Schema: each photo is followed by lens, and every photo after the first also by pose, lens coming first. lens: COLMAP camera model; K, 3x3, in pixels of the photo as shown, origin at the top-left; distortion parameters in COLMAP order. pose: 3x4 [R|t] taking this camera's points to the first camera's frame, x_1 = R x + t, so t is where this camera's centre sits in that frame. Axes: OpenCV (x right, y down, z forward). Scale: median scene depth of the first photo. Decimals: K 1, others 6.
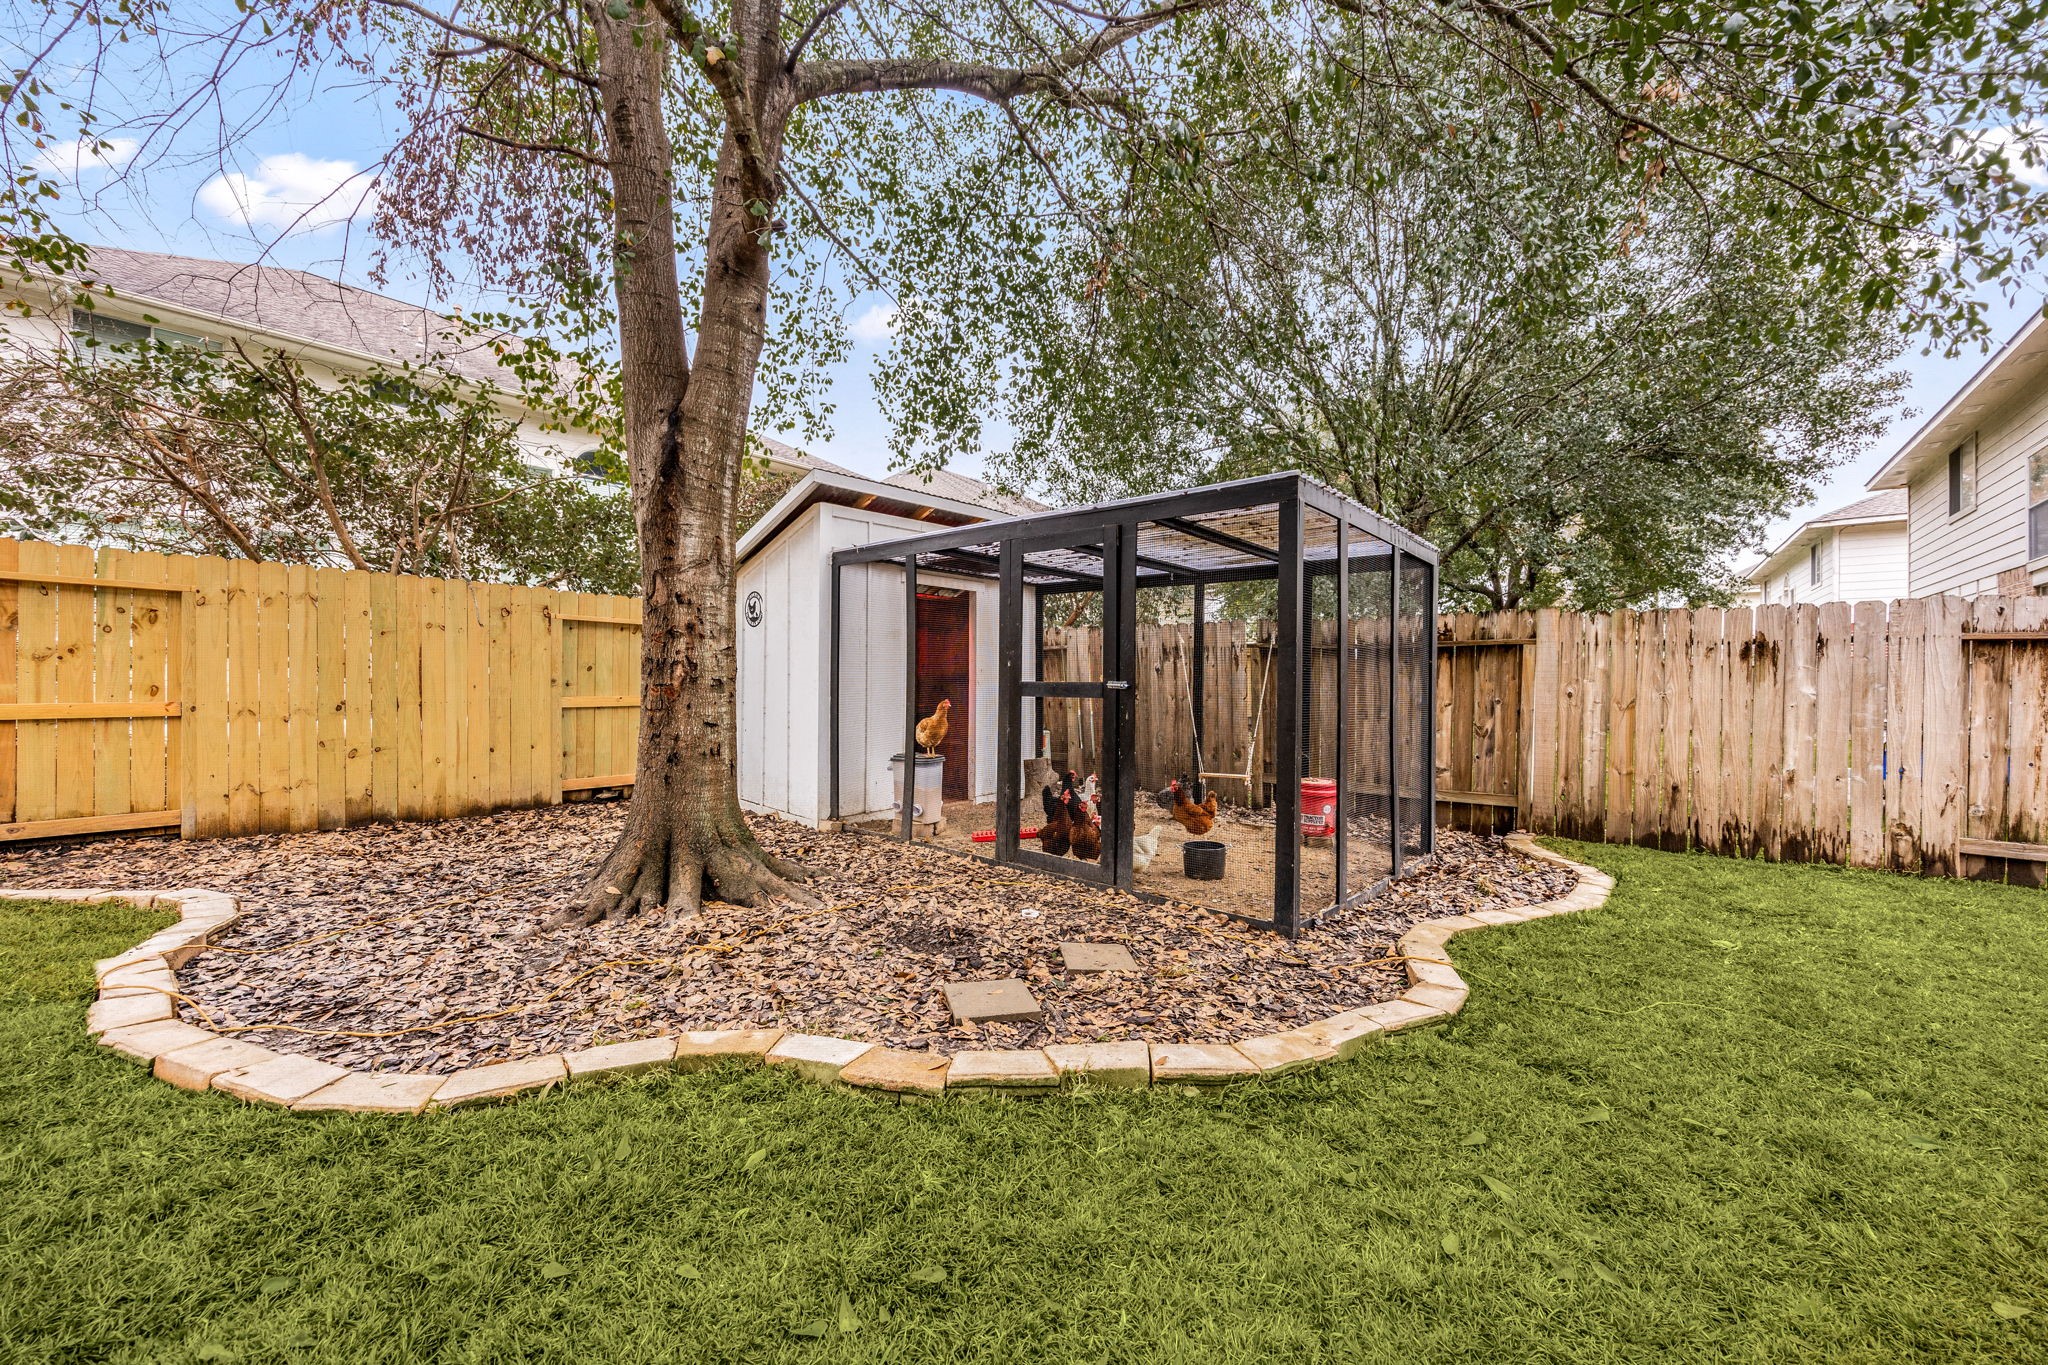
lens RADIAL K [[783.0, 0, 1033.0], [0, 783.0, 685.9], [0, 0, 1]] dist [0.000102, -0.000376]
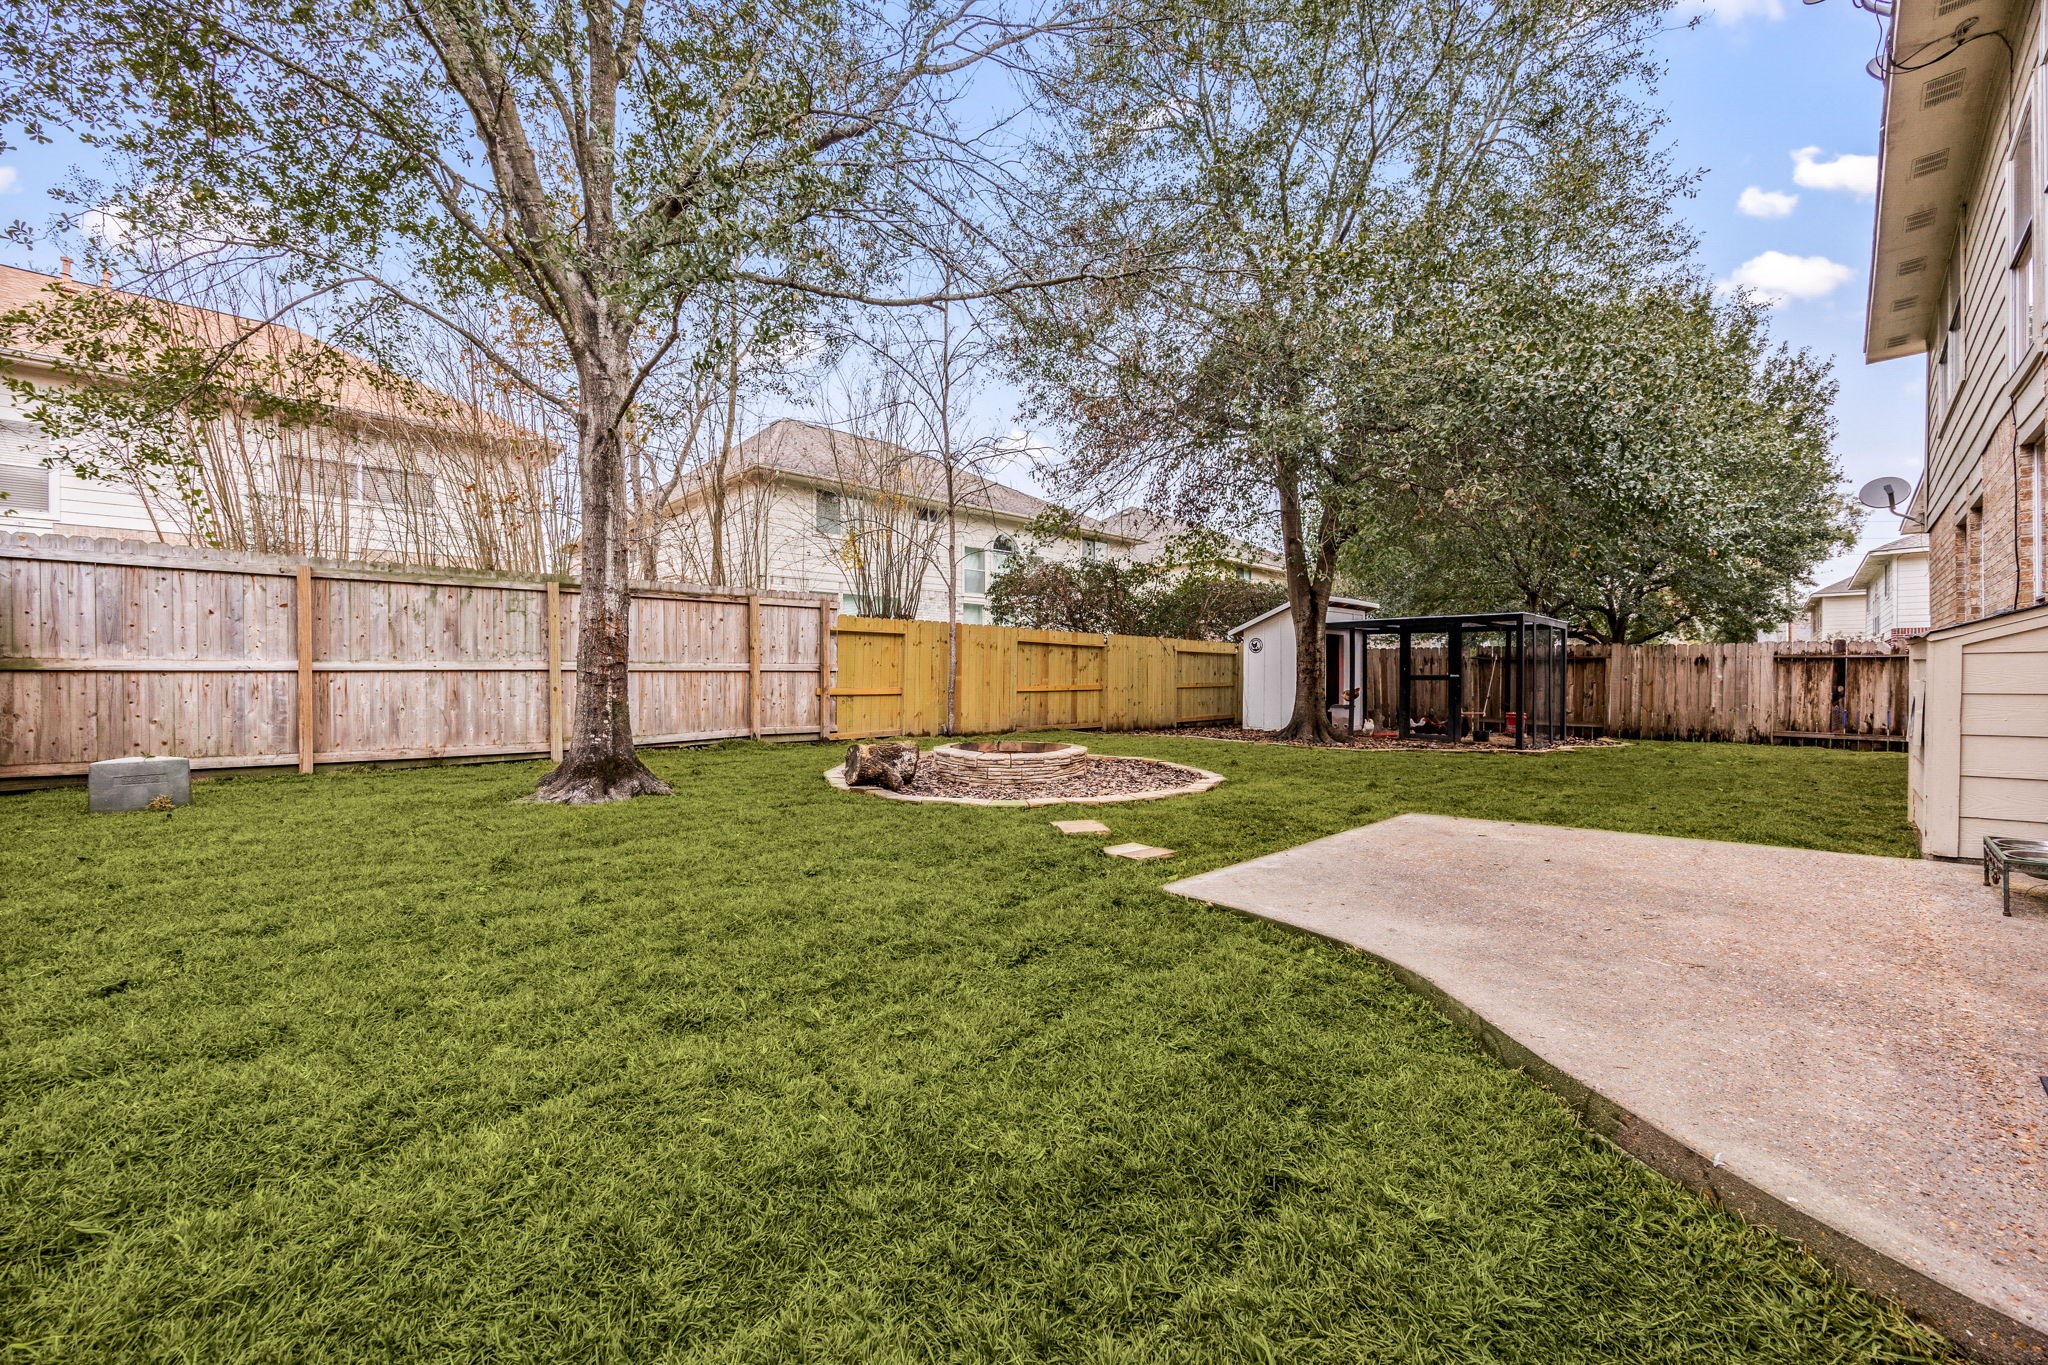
lens RADIAL K [[783.0, 0, 1015.4], [0, 783.0, 680.3], [0, 0, 1]] dist [0.000102, -0.000376]
pose [[0.991396, -0.004943, -0.130806, -1.021083], [0.004781, 0.999987, -0.001553, 0.010904], [0.130812, 0.000915, 0.991407, -1.930899]]
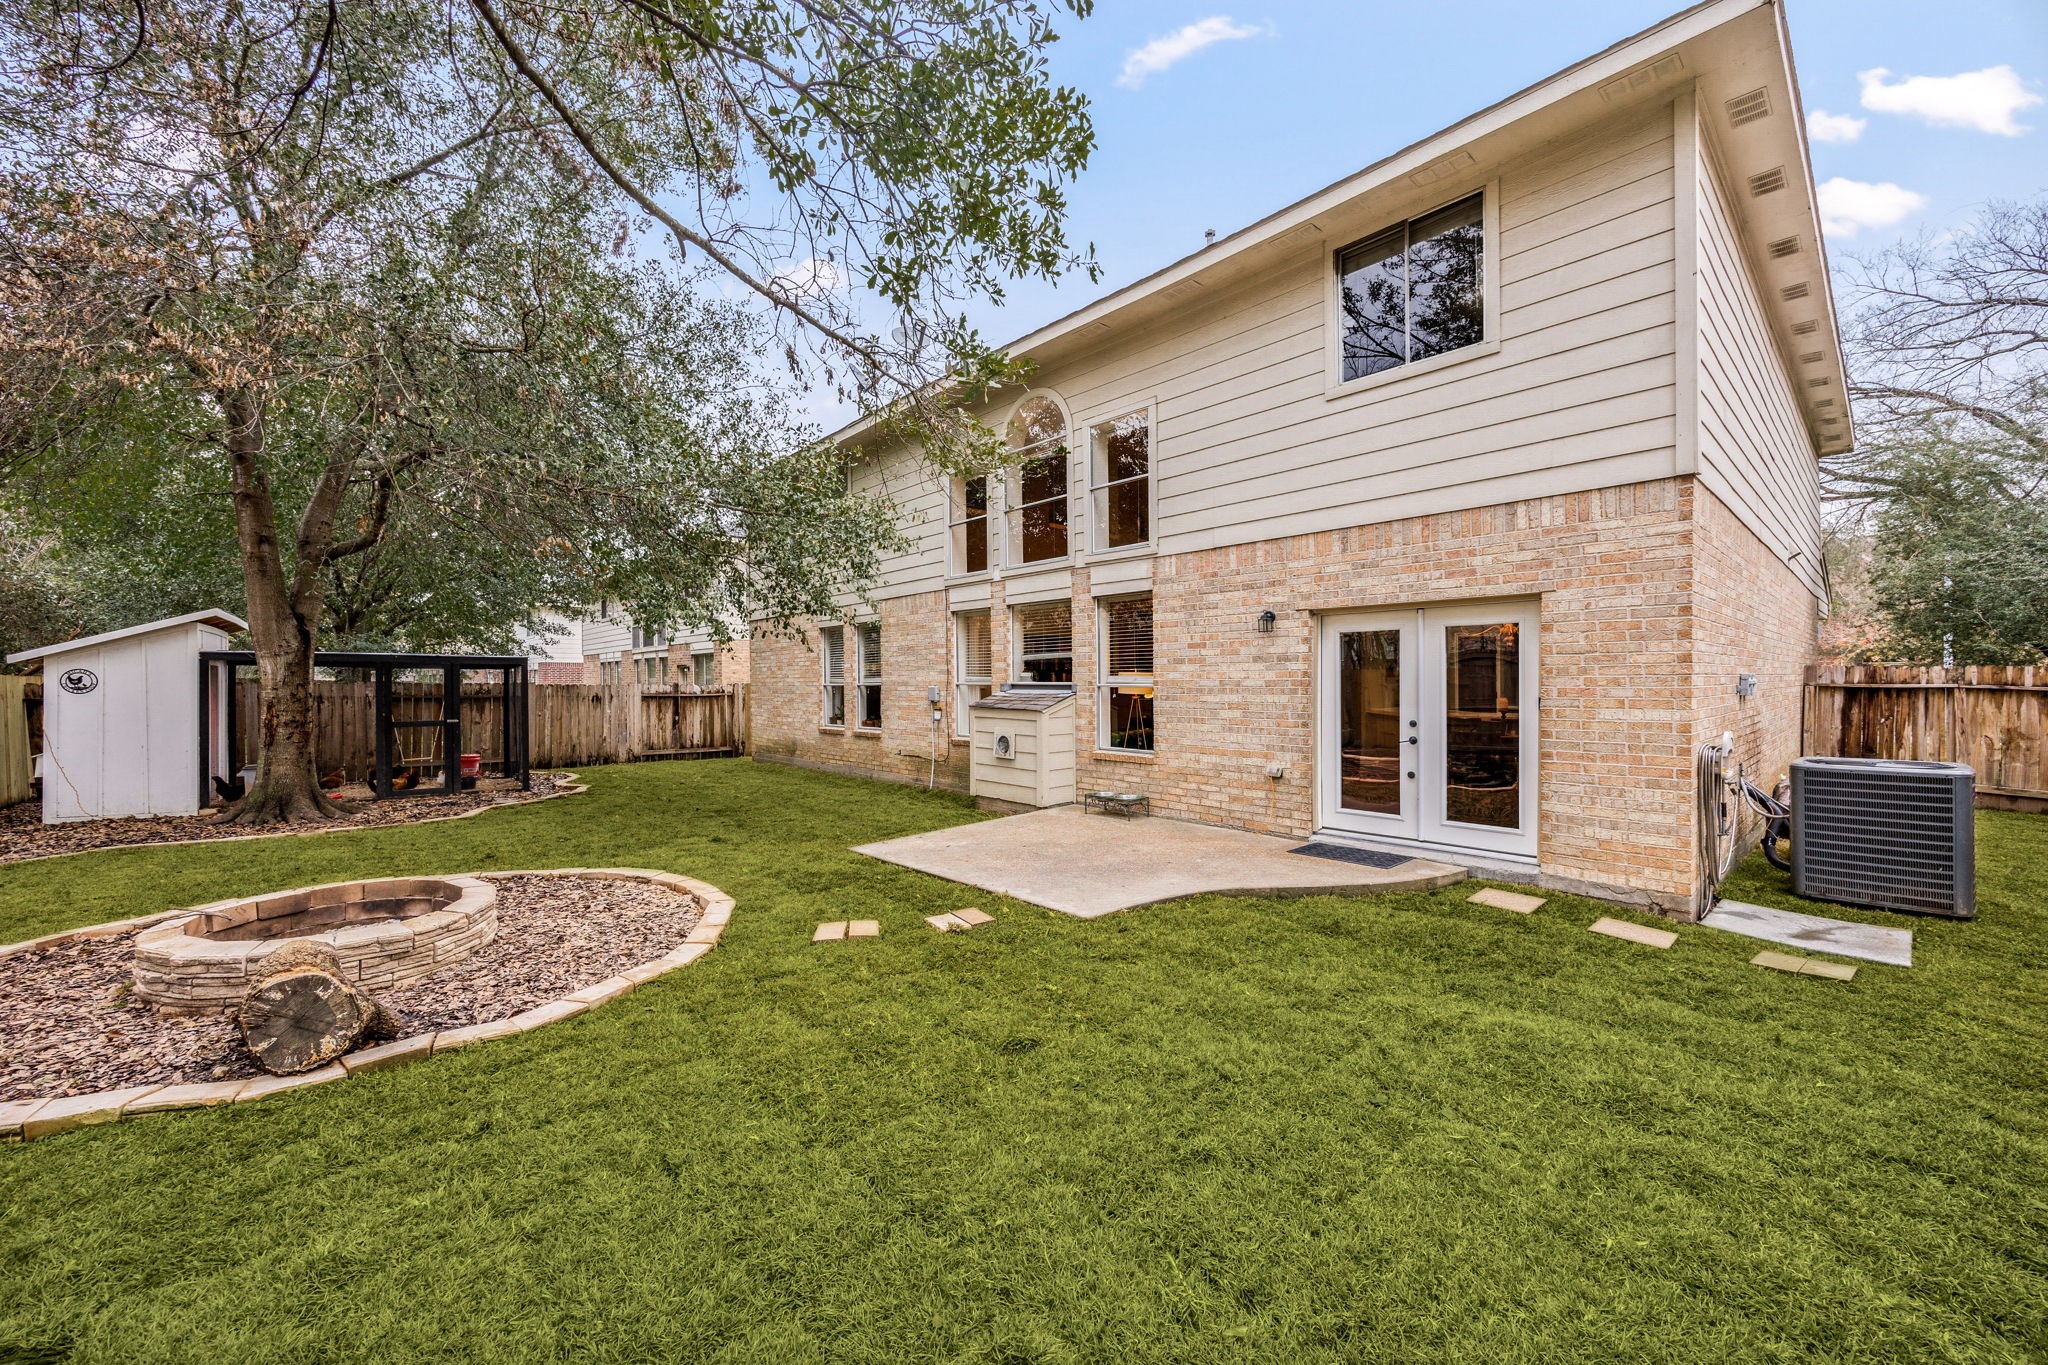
lens RADIAL K [[783.0, 0, 1034.0], [0, 783.0, 680.7], [0, 0, 1]] dist [0.000102, -0.000376]
pose [[0.145803, -0.002097, 0.989311, -2.016761], [0.010296, 0.999947, 0.000603, -0.106749], [-0.989260, 0.010098, 0.145816, -1.259517]]
